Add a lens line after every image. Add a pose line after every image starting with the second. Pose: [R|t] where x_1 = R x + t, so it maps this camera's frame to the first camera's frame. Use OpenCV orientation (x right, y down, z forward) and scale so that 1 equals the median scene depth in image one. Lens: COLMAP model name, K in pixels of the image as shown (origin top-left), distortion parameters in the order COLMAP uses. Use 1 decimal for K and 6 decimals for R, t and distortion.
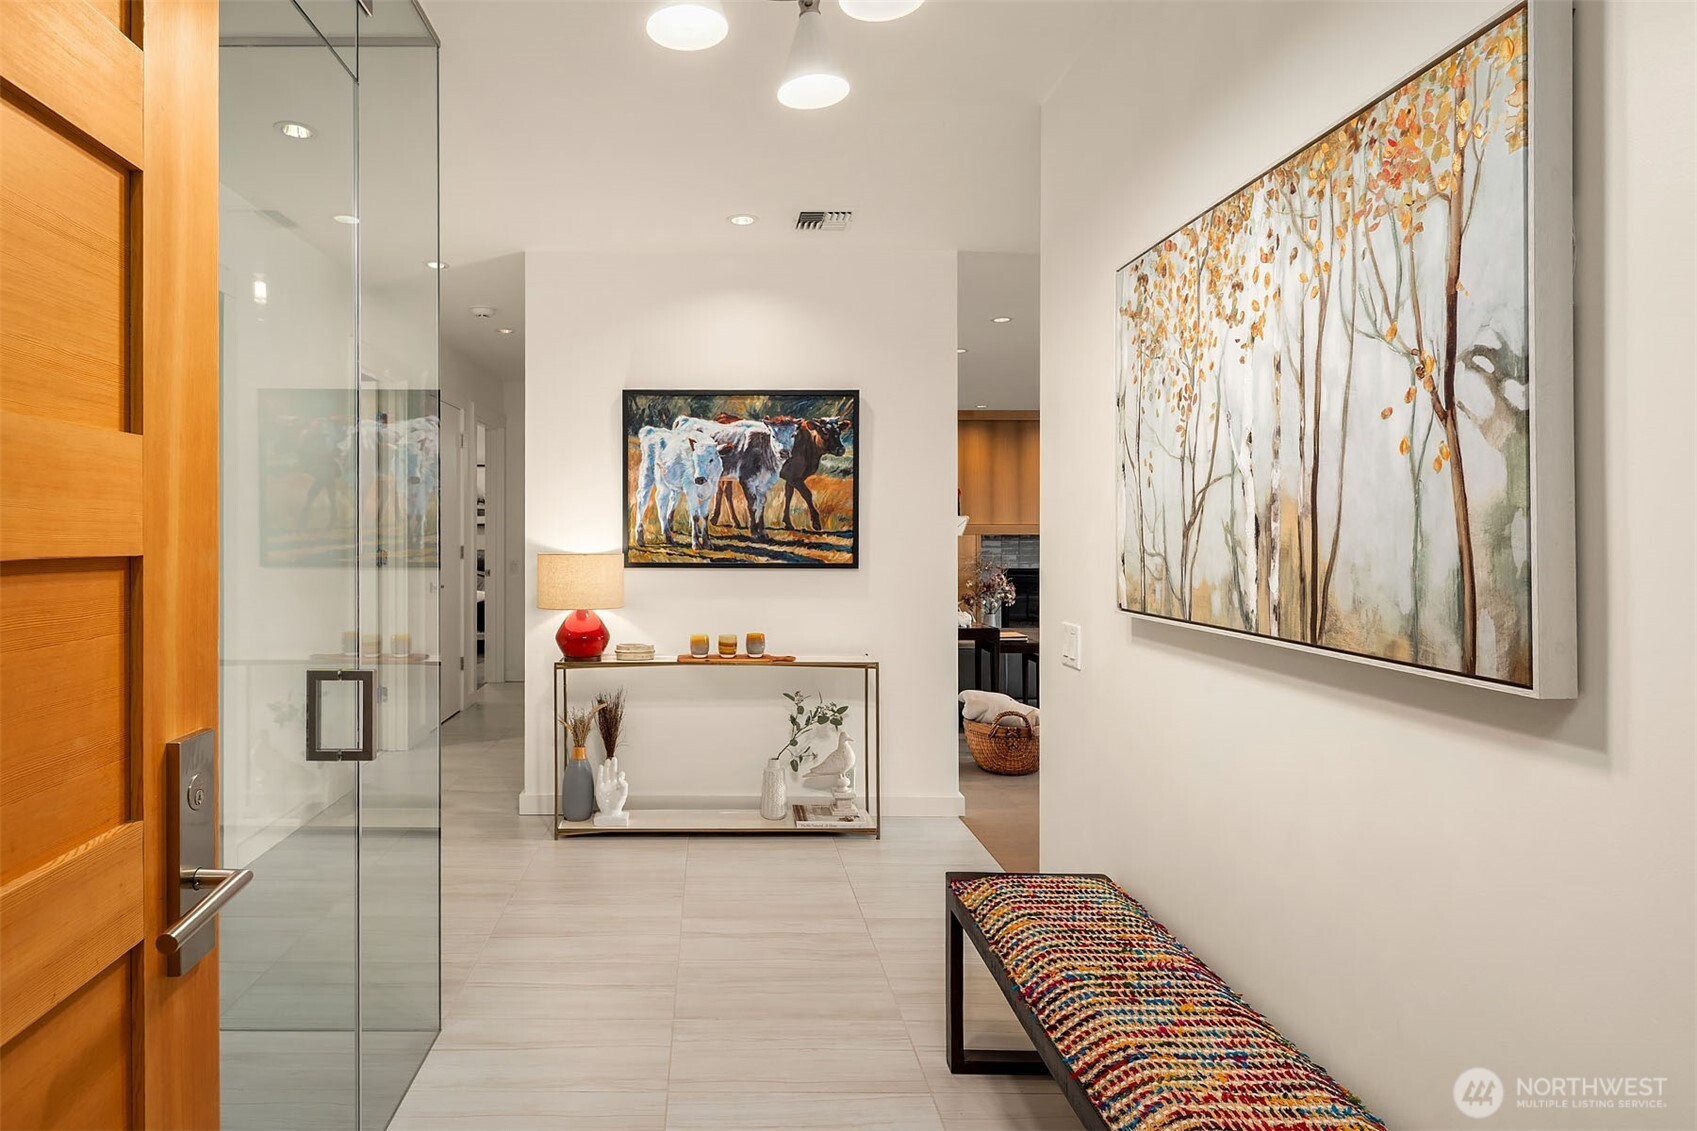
lens RADIAL K [[856.2, 0, 847.9], [0, 856.2, 531.1], [0, 0, 1]] dist [-0.000127, 0.000018]
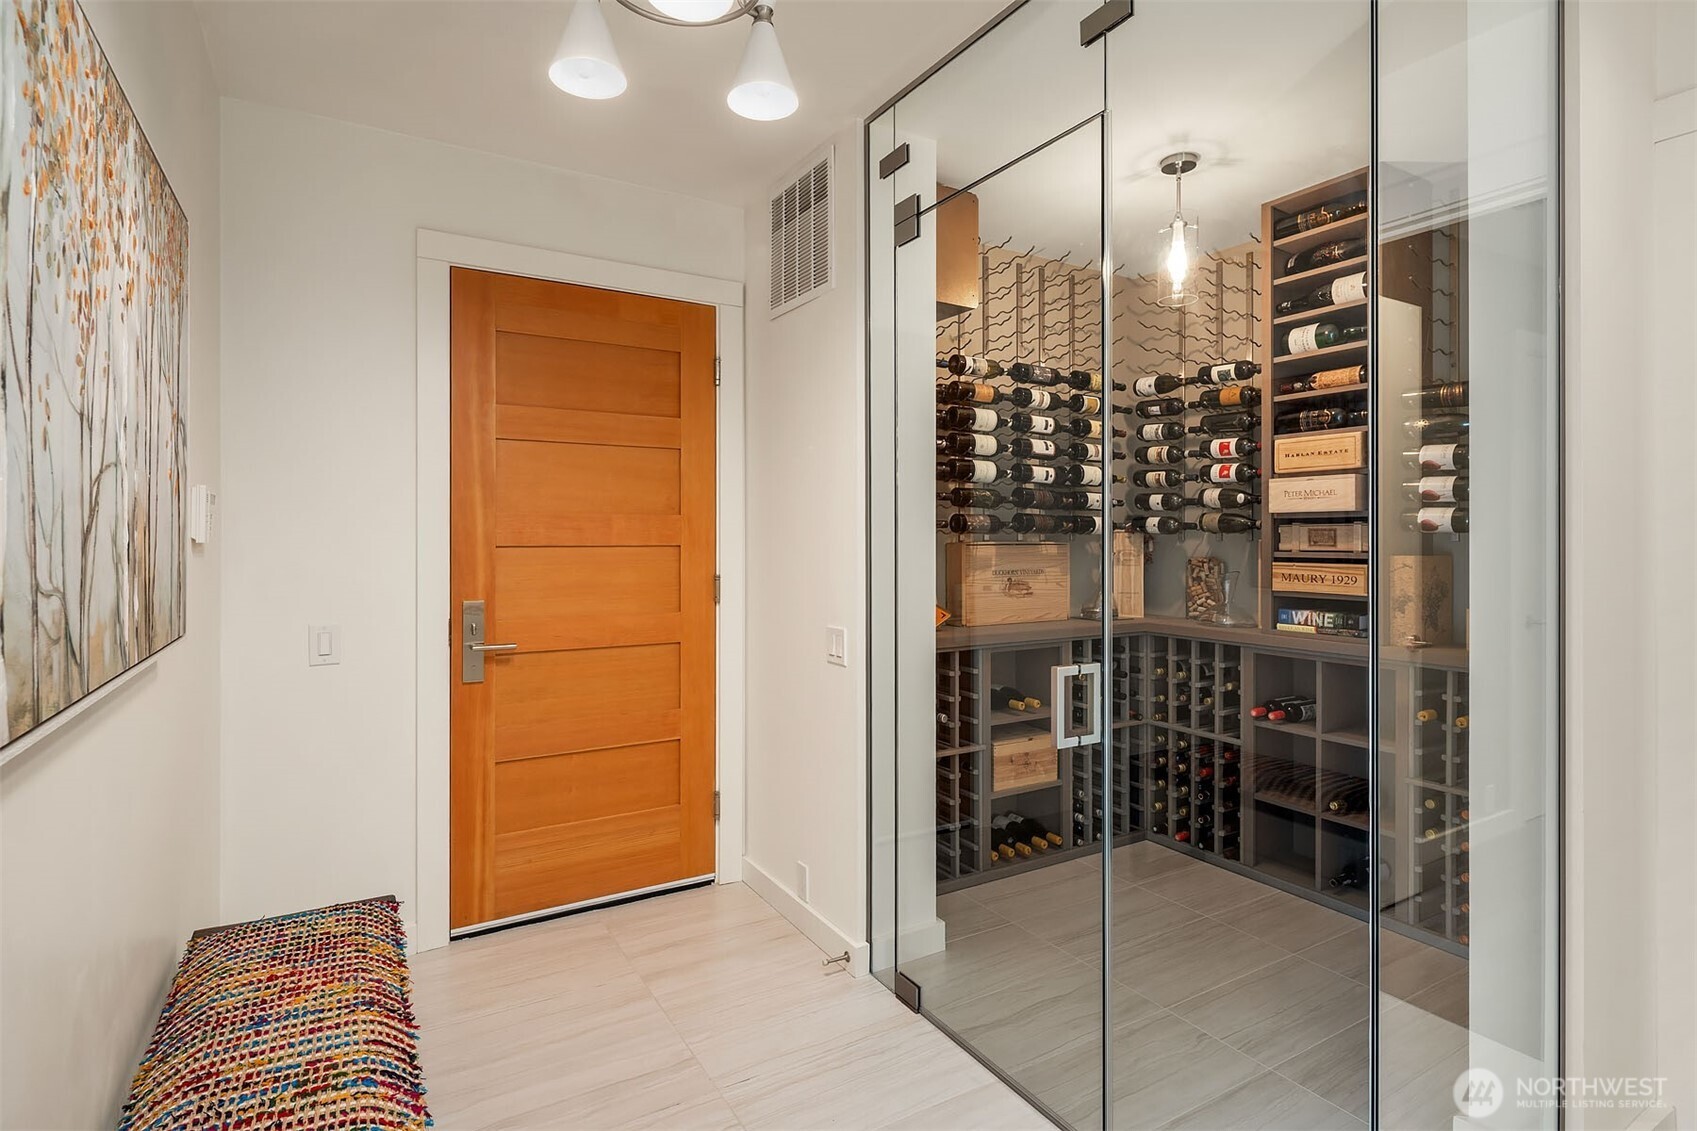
lens RADIAL K [[856.2, 0, 847.9], [0, 856.2, 531.1], [0, 0, 1]] dist [-0.000127, 0.000018]
pose [[-0.925975, -0.010814, -0.377430, 0.139211], [-0.007649, 0.999922, -0.009883, -0.006567], [0.377507, -0.006264, -0.925985, 1.786464]]
